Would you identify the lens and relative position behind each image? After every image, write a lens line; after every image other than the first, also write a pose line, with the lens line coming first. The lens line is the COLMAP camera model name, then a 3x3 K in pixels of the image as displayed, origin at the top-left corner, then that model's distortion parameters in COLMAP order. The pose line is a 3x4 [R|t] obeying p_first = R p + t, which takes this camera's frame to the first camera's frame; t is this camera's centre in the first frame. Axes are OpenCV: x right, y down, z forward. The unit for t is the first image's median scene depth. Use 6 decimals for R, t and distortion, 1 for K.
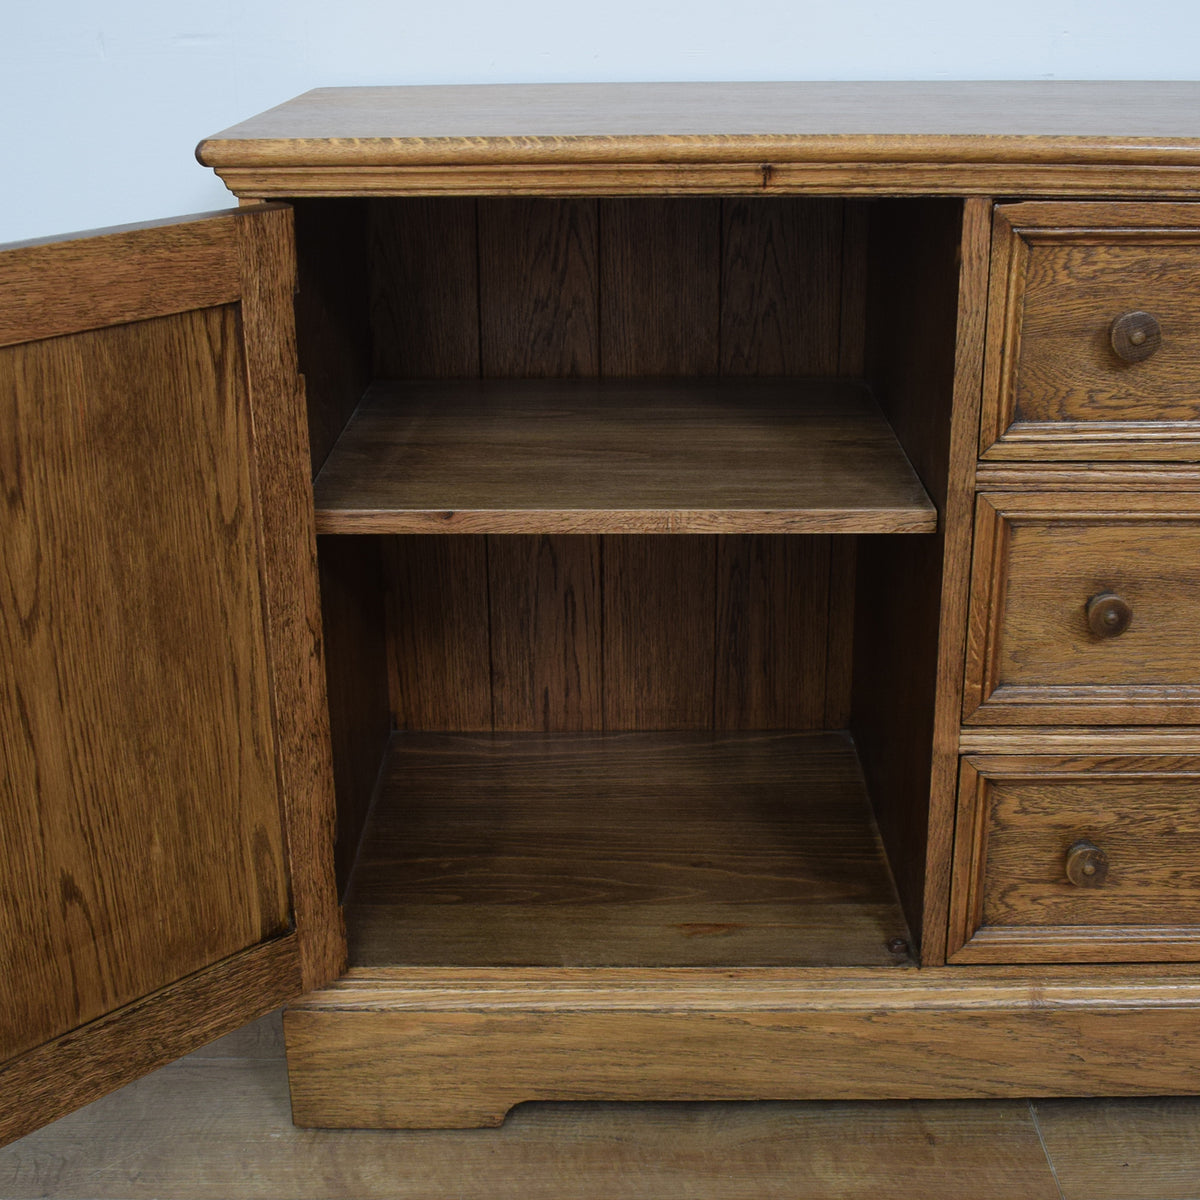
lens RADIAL K [[1804.7, 0, 588.8], [0, 1804.7, 681.6], [0, 0, 1]] dist [-0.099223, 0.000000]
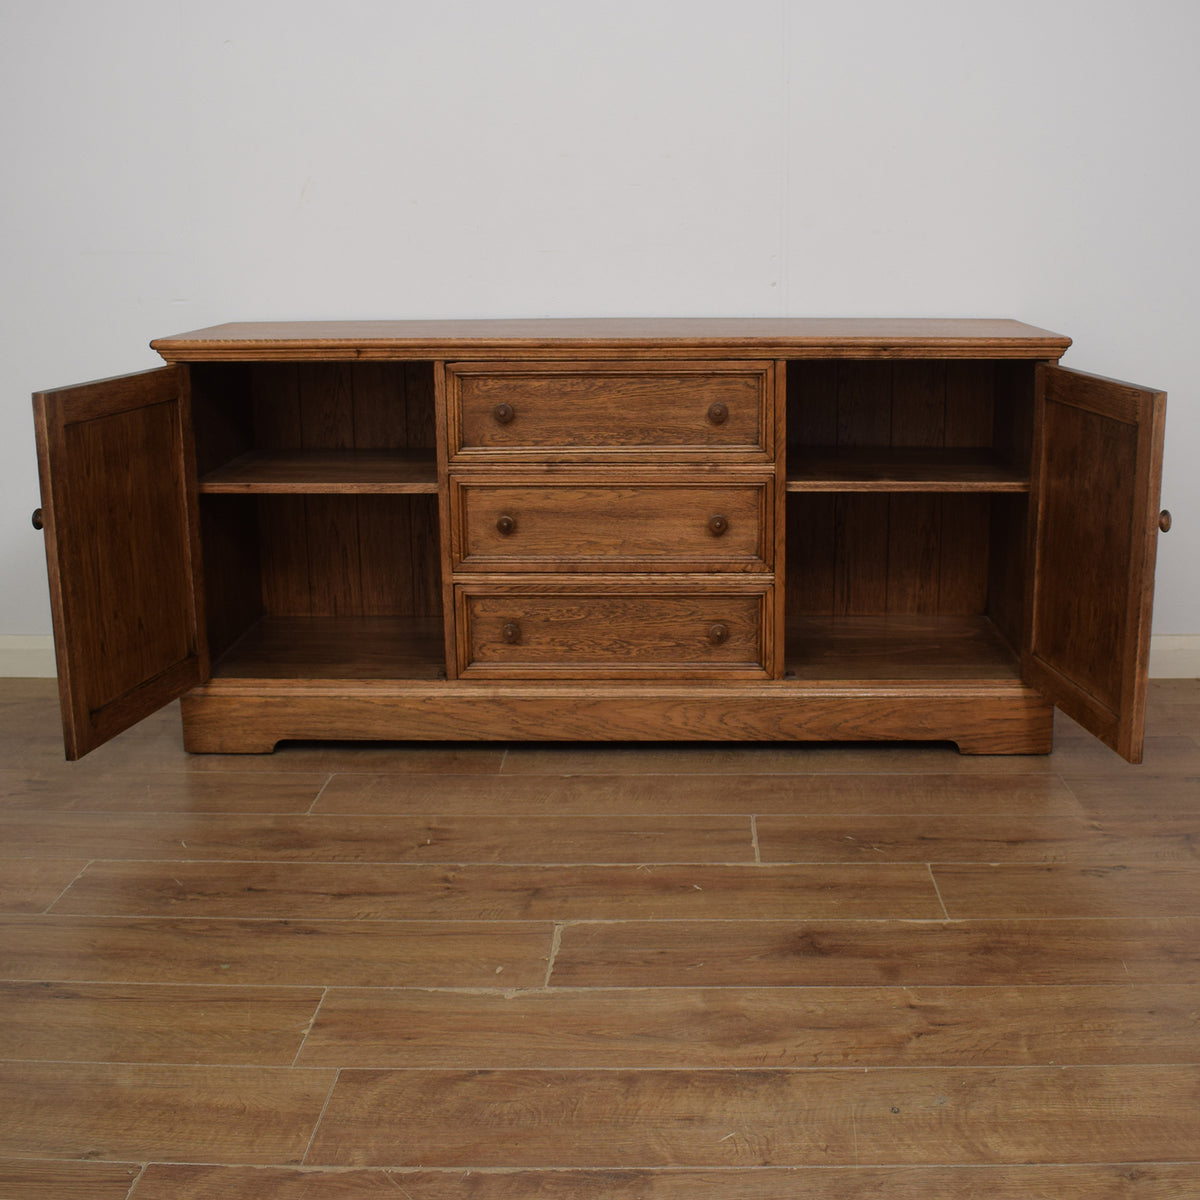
lens RADIAL K [[1459.0, 0, 645.2], [0, 1459.0, 549.8], [0, 0, 1]] dist [-0.095123, 0.000000]
pose [[0.999976, 0.006038, 0.003518, 0.480716], [-0.005342, 0.985034, -0.172277, 0.350038], [-0.004506, 0.172254, 0.985042, -1.010066]]
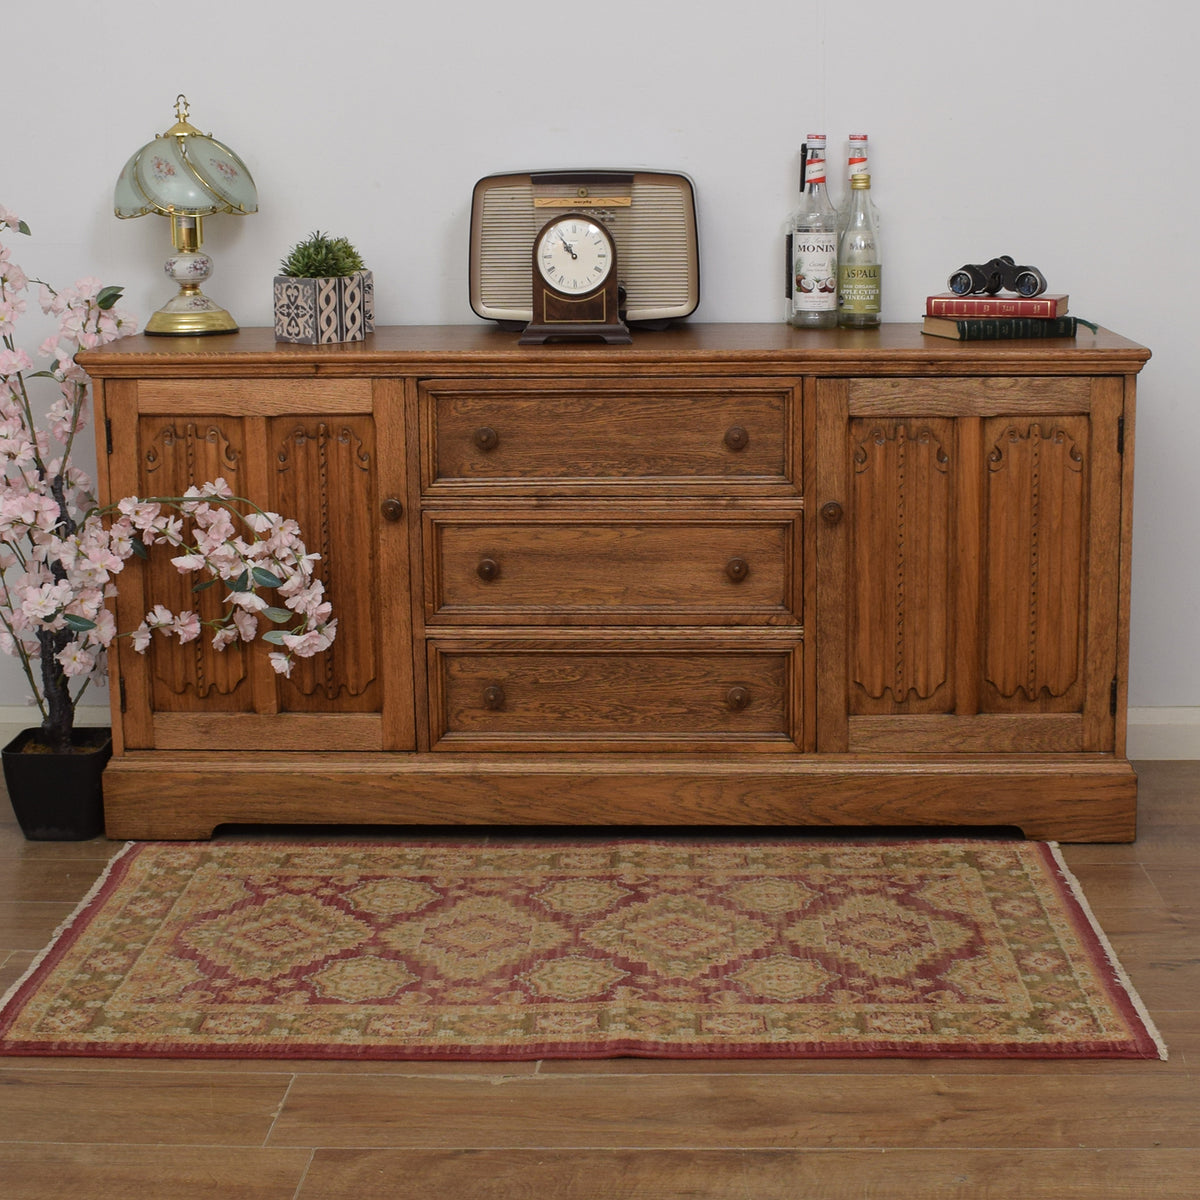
lens RADIAL K [[2065.2, 0, 629.7], [0, 2065.2, 564.0], [0, 0, 1]] dist [-0.092182, 0.000000]
pose [[0.999880, 0.006284, -0.014143, 0.496669], [-0.008982, 0.979834, -0.199611, 0.449581], [0.012603, 0.199714, 0.979773, -1.419414]]
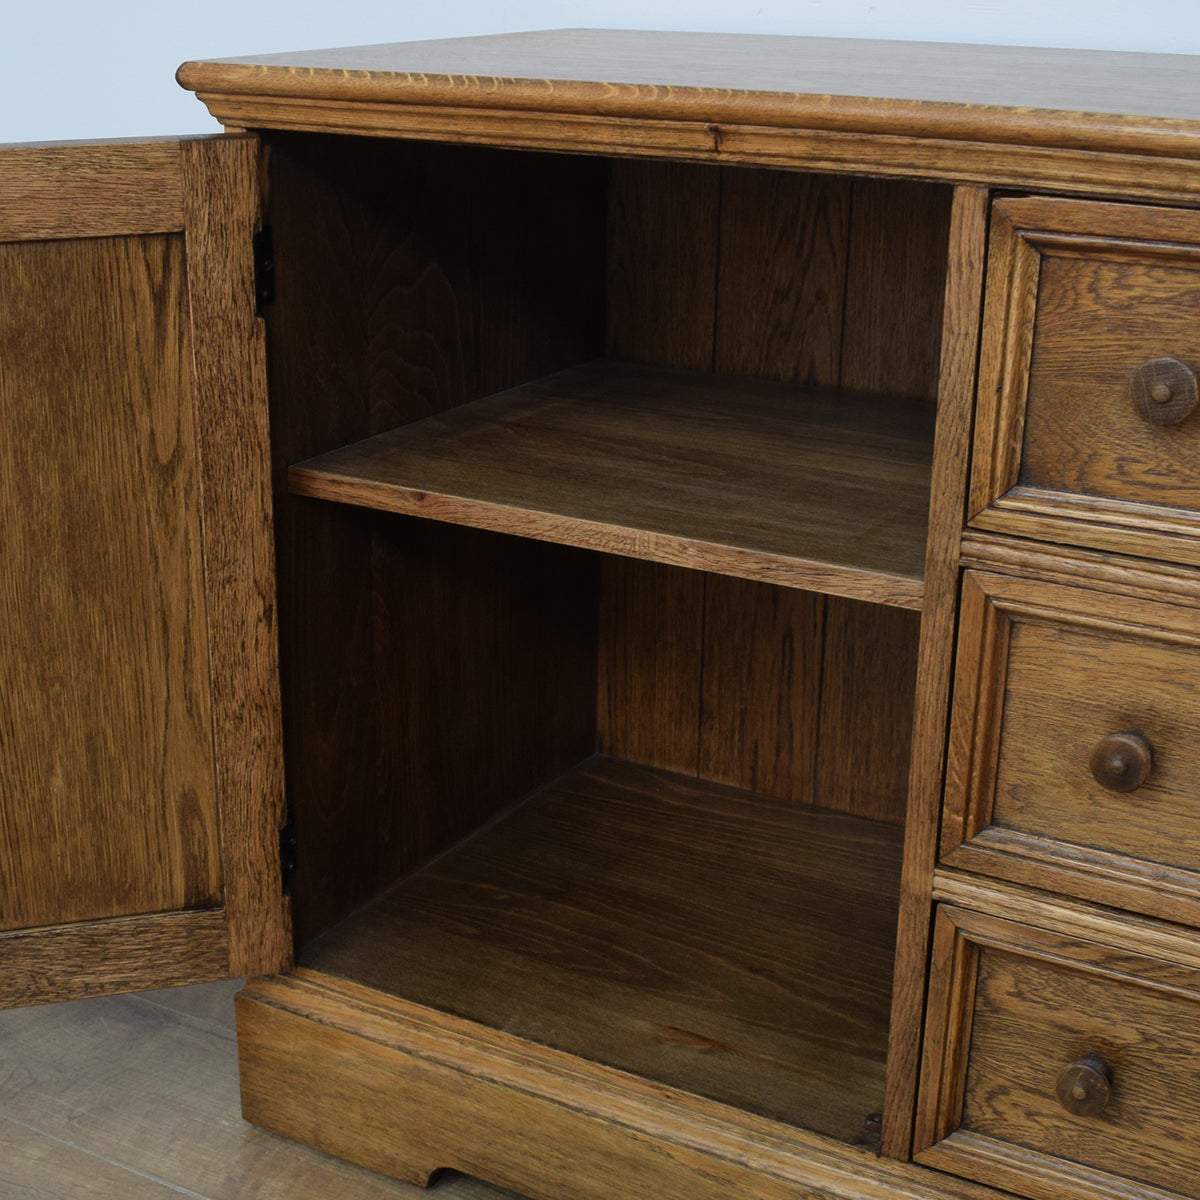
lens RADIAL K [[1996.2, 0, 520.2], [0, 1996.2, 713.7], [0, 0, 1]] dist [-0.099572, 0.000000]
pose [[0.858670, 0.203923, -0.470214, 0.460802], [-0.205930, 0.977397, 0.047823, -0.044865], [0.469338, 0.055767, 0.881256, 0.155426]]
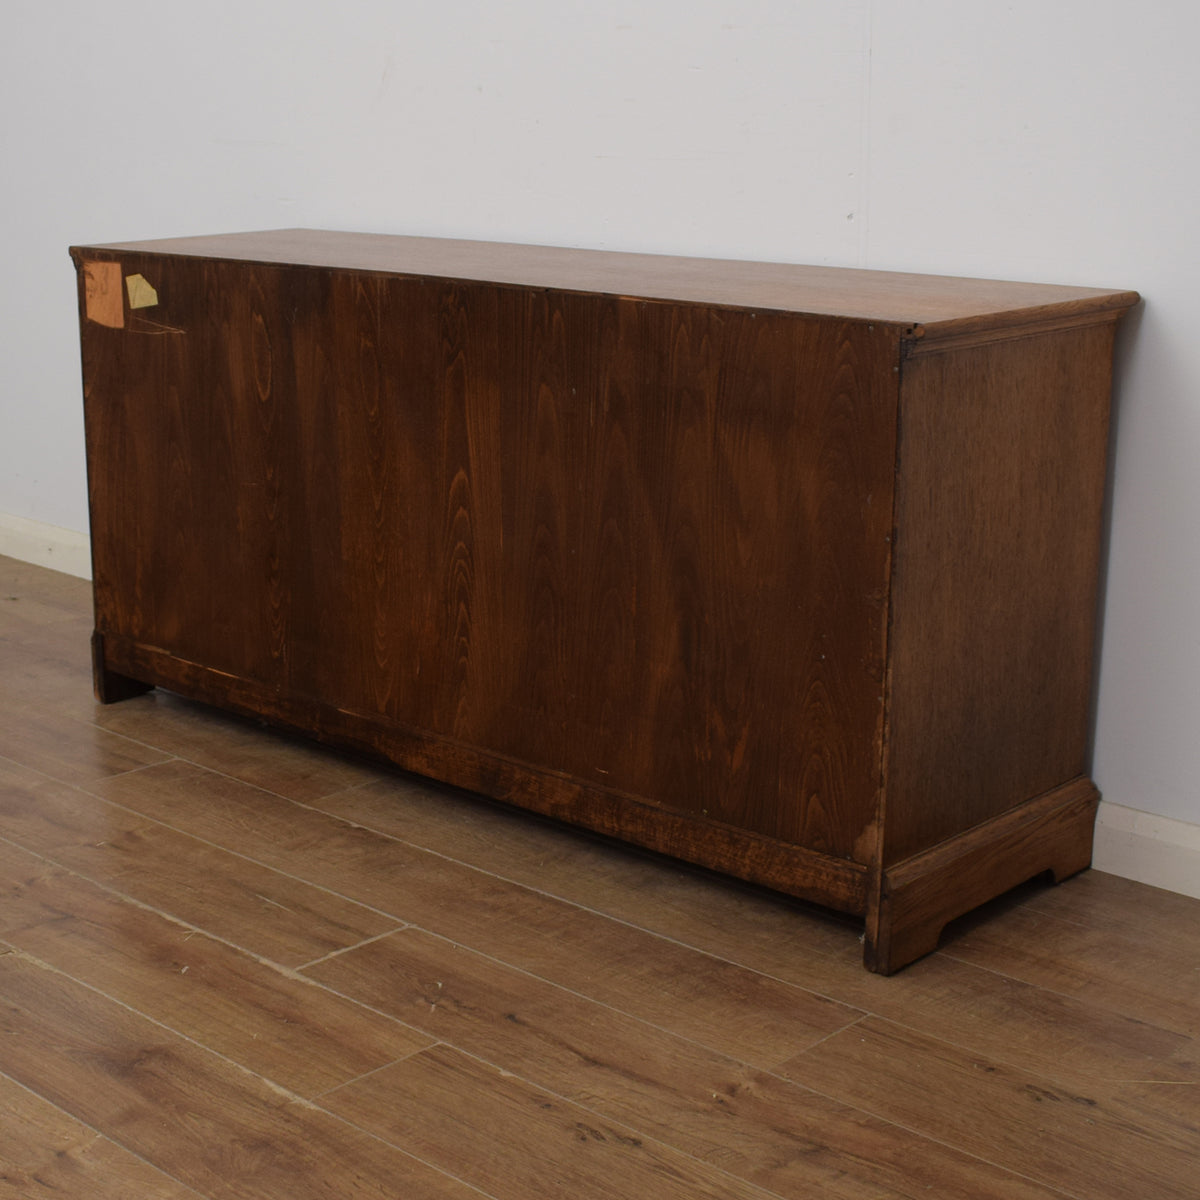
lens RADIAL K [[1996.2, 0, 566.9], [0, 1996.2, 630.5], [0, 0, 1]] dist [-0.099572, 0.000000]
pose [[0.741446, 0.188834, -0.643894, 1.947472], [-0.262764, 0.964660, -0.019668, 0.082429], [0.617425, 0.183775, 0.764861, -0.541137]]
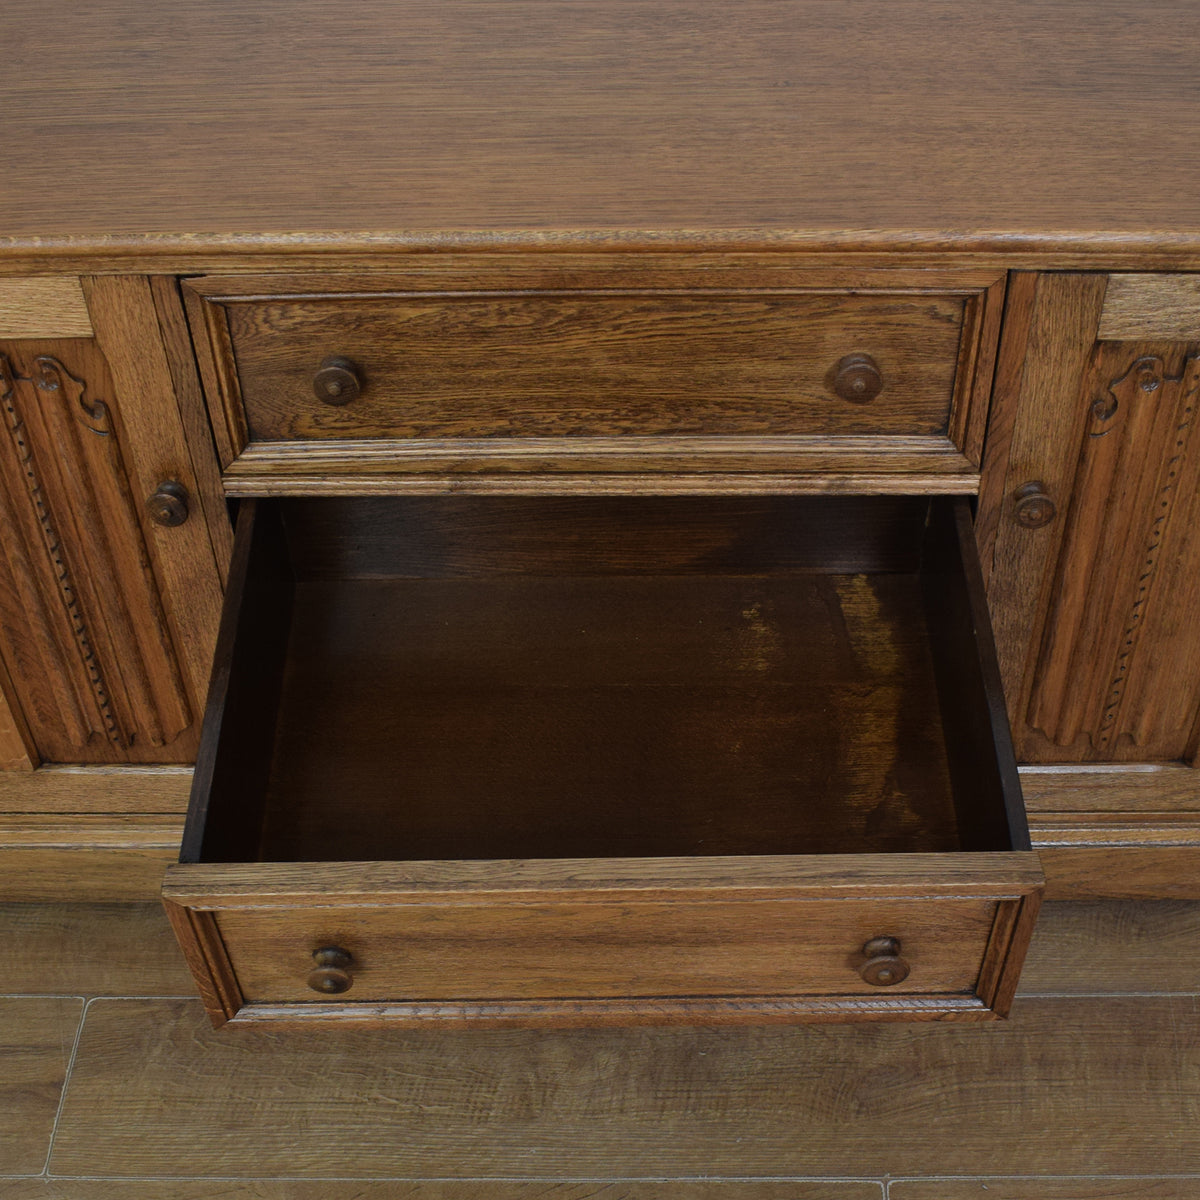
lens RADIAL K [[1804.7, 0, 647.6], [0, 1804.7, 748.6], [0, 0, 1]] dist [-0.099223, 0.000000]
pose [[0.999878, -0.006683, 0.014136, 0.451598], [-0.000145, 0.900050, 0.435787, -0.441130], [-0.015636, -0.435736, 0.899939, -0.067692]]
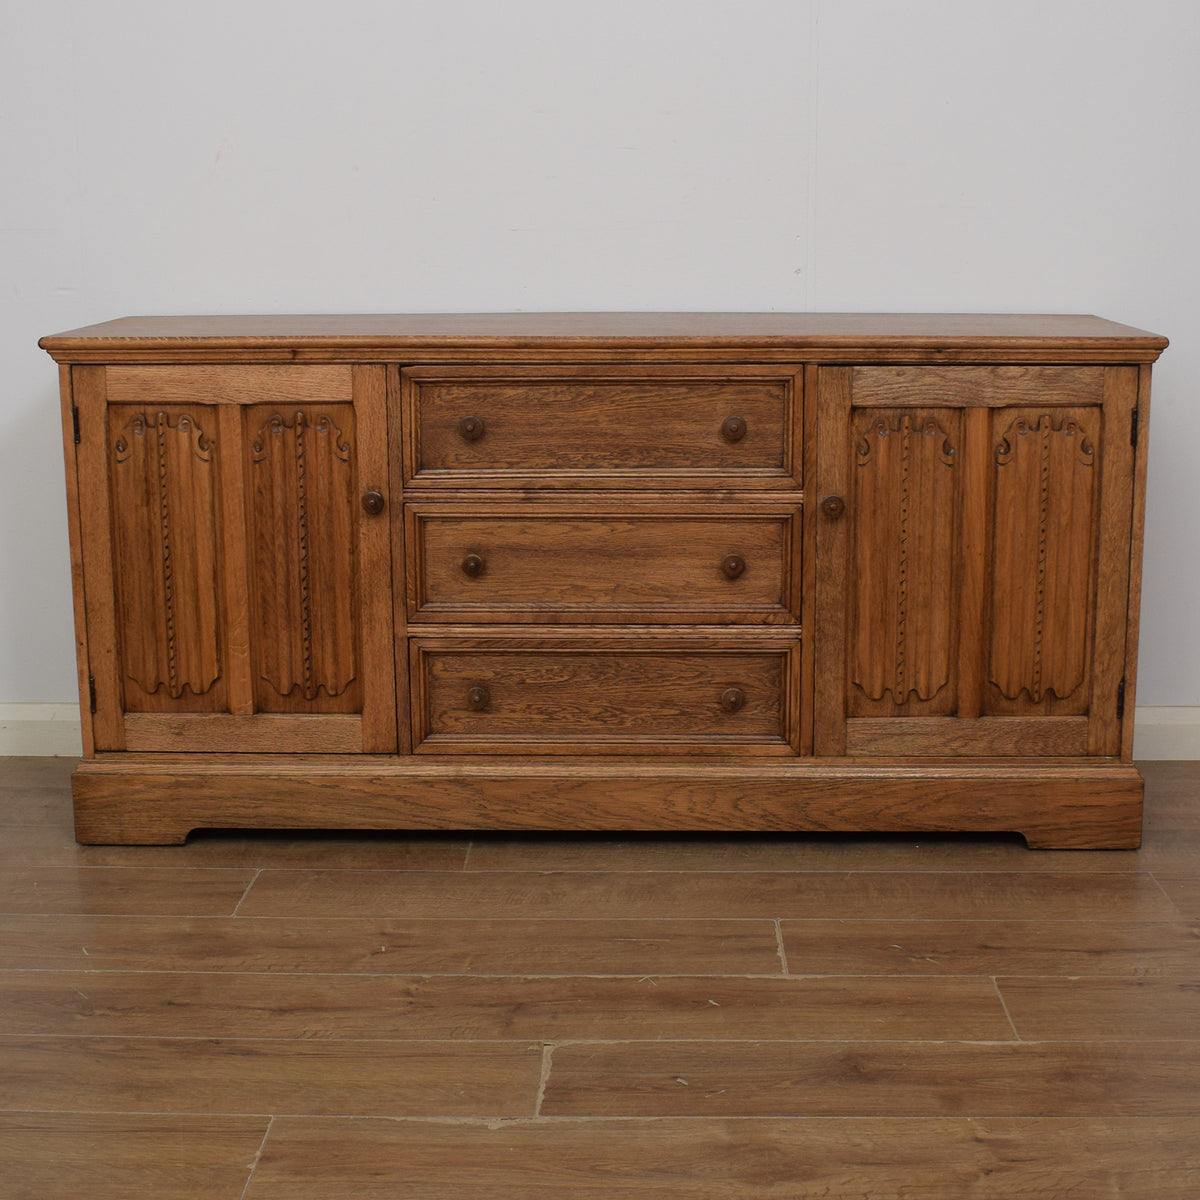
lens RADIAL K [[1867.7, 0, 589.0], [0, 1867.7, 619.3], [0, 0, 1]] dist [-0.096284, 0.000000]
pose [[0.999943, 0.009247, -0.005421, 0.436966], [-0.010027, 0.985743, -0.167957, 0.383393], [0.003790, 0.168002, 0.985779, -1.097625]]
